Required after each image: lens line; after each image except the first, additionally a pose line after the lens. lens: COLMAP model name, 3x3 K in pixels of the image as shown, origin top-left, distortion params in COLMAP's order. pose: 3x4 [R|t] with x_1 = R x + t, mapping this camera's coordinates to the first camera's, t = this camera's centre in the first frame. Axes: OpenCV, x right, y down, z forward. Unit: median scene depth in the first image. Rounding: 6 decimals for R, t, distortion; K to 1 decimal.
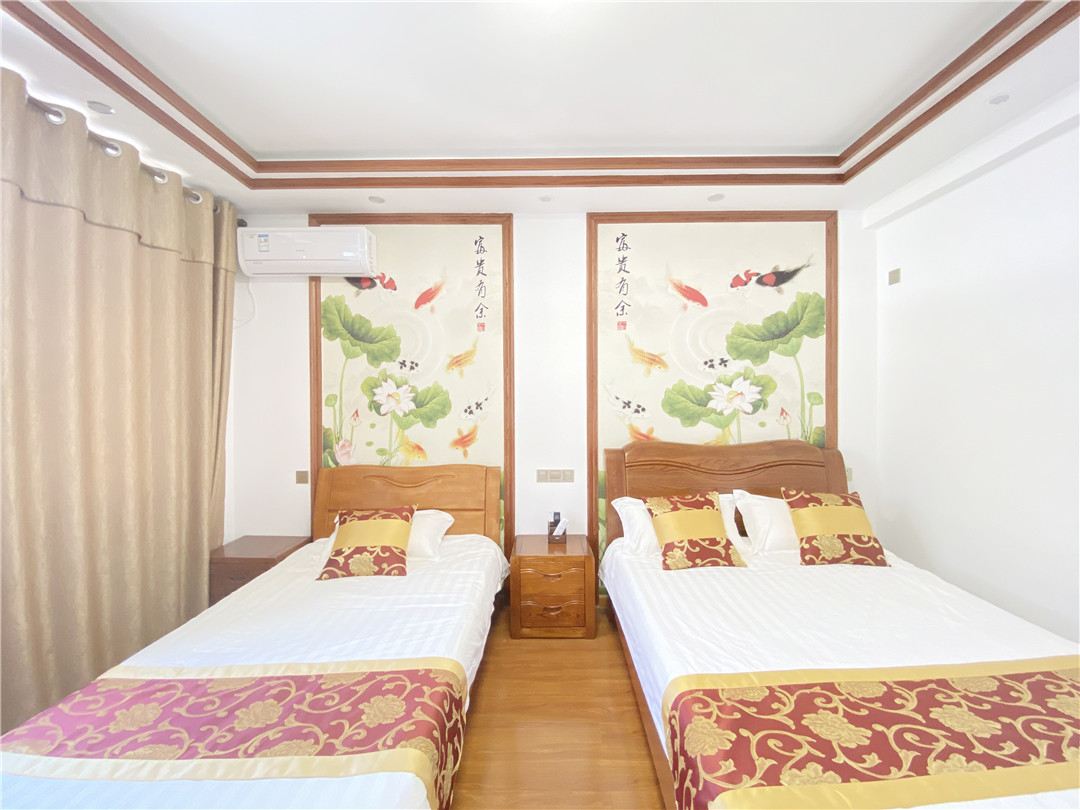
lens RADIAL K [[444.7, 0, 536.7], [0, 444.7, 402.8], [0, 0, 1]] dist [0.055018, -0.043364]
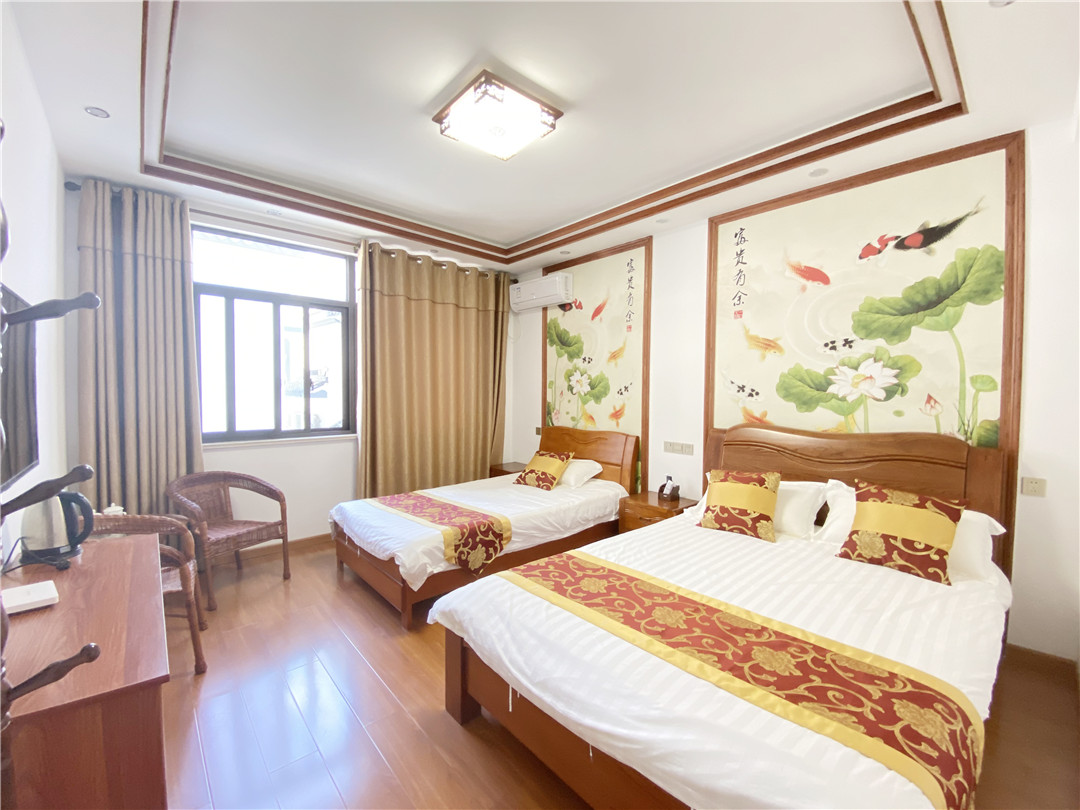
lens RADIAL K [[444.7, 0, 536.7], [0, 444.7, 402.8], [0, 0, 1]] dist [0.055018, -0.043364]
pose [[0.665124, 0.033445, -0.745984, 0.684167], [-0.017625, 0.999421, 0.029093, 0.015076], [0.746525, -0.006203, 0.665328, -0.081289]]
